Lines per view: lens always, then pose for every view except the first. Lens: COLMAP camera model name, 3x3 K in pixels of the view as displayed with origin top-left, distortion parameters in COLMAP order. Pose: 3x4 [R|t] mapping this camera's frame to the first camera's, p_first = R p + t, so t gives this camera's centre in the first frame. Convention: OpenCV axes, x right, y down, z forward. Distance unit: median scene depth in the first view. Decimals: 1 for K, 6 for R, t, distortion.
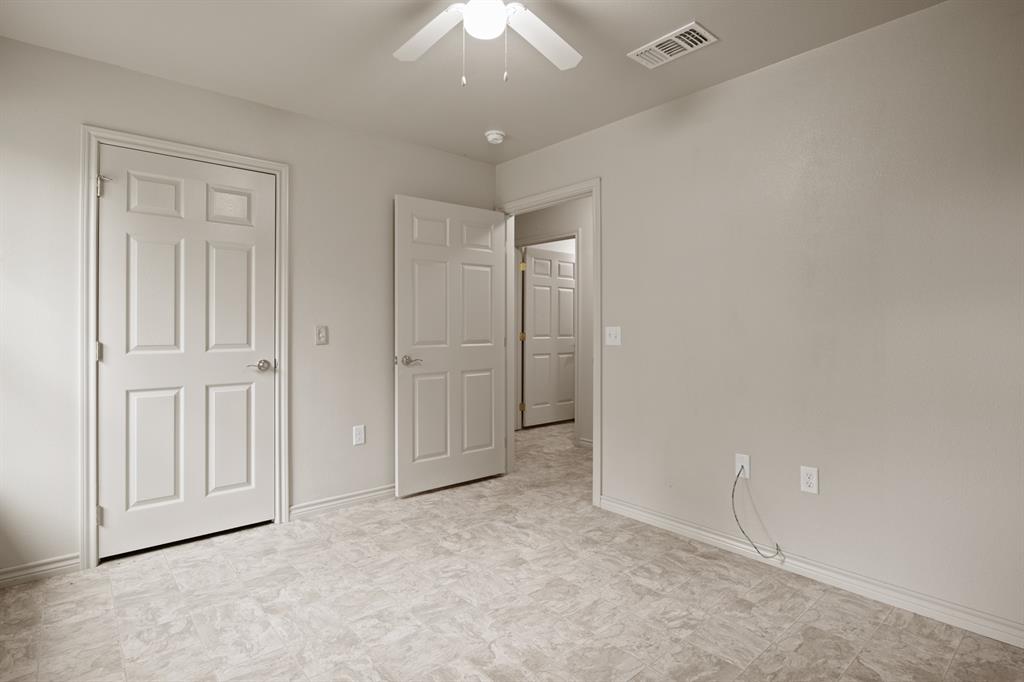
lens RADIAL K [[510.3, 0, 509.1], [0, 510.3, 349.6], [0, 0, 1]] dist [-0.003232, -0.002792]
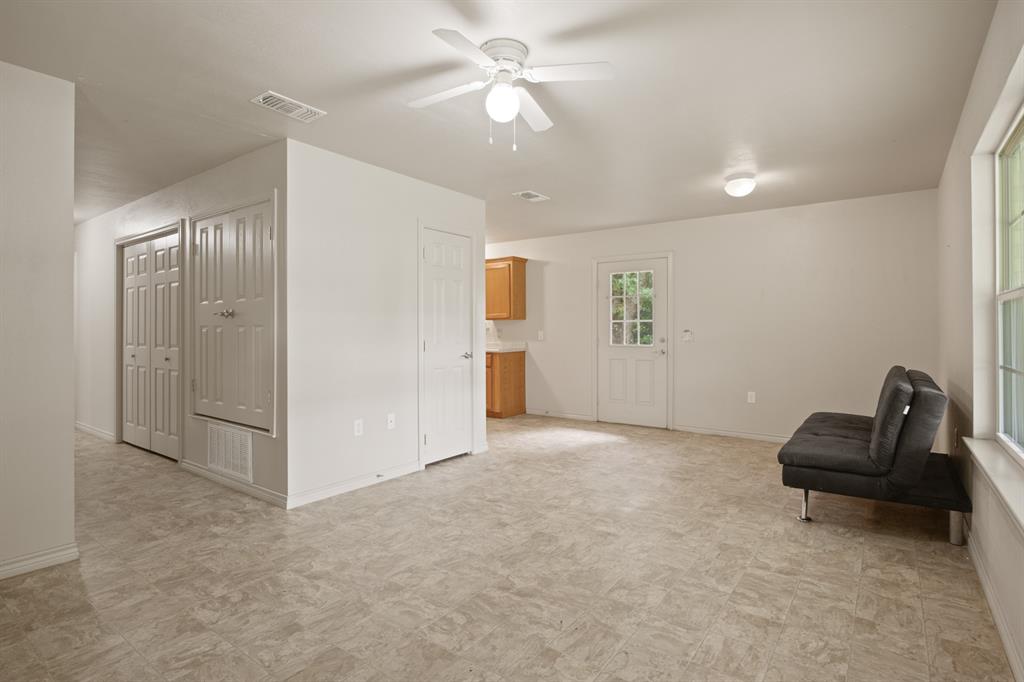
lens RADIAL K [[510.3, 0, 518.3], [0, 510.3, 340.6], [0, 0, 1]] dist [-0.003232, -0.002792]
pose [[0.974046, -0.009033, 0.226168, -0.272909], [0.013985, 0.999696, -0.020299, 0.001000], [-0.225916, 0.022935, 0.973877, -0.261662]]
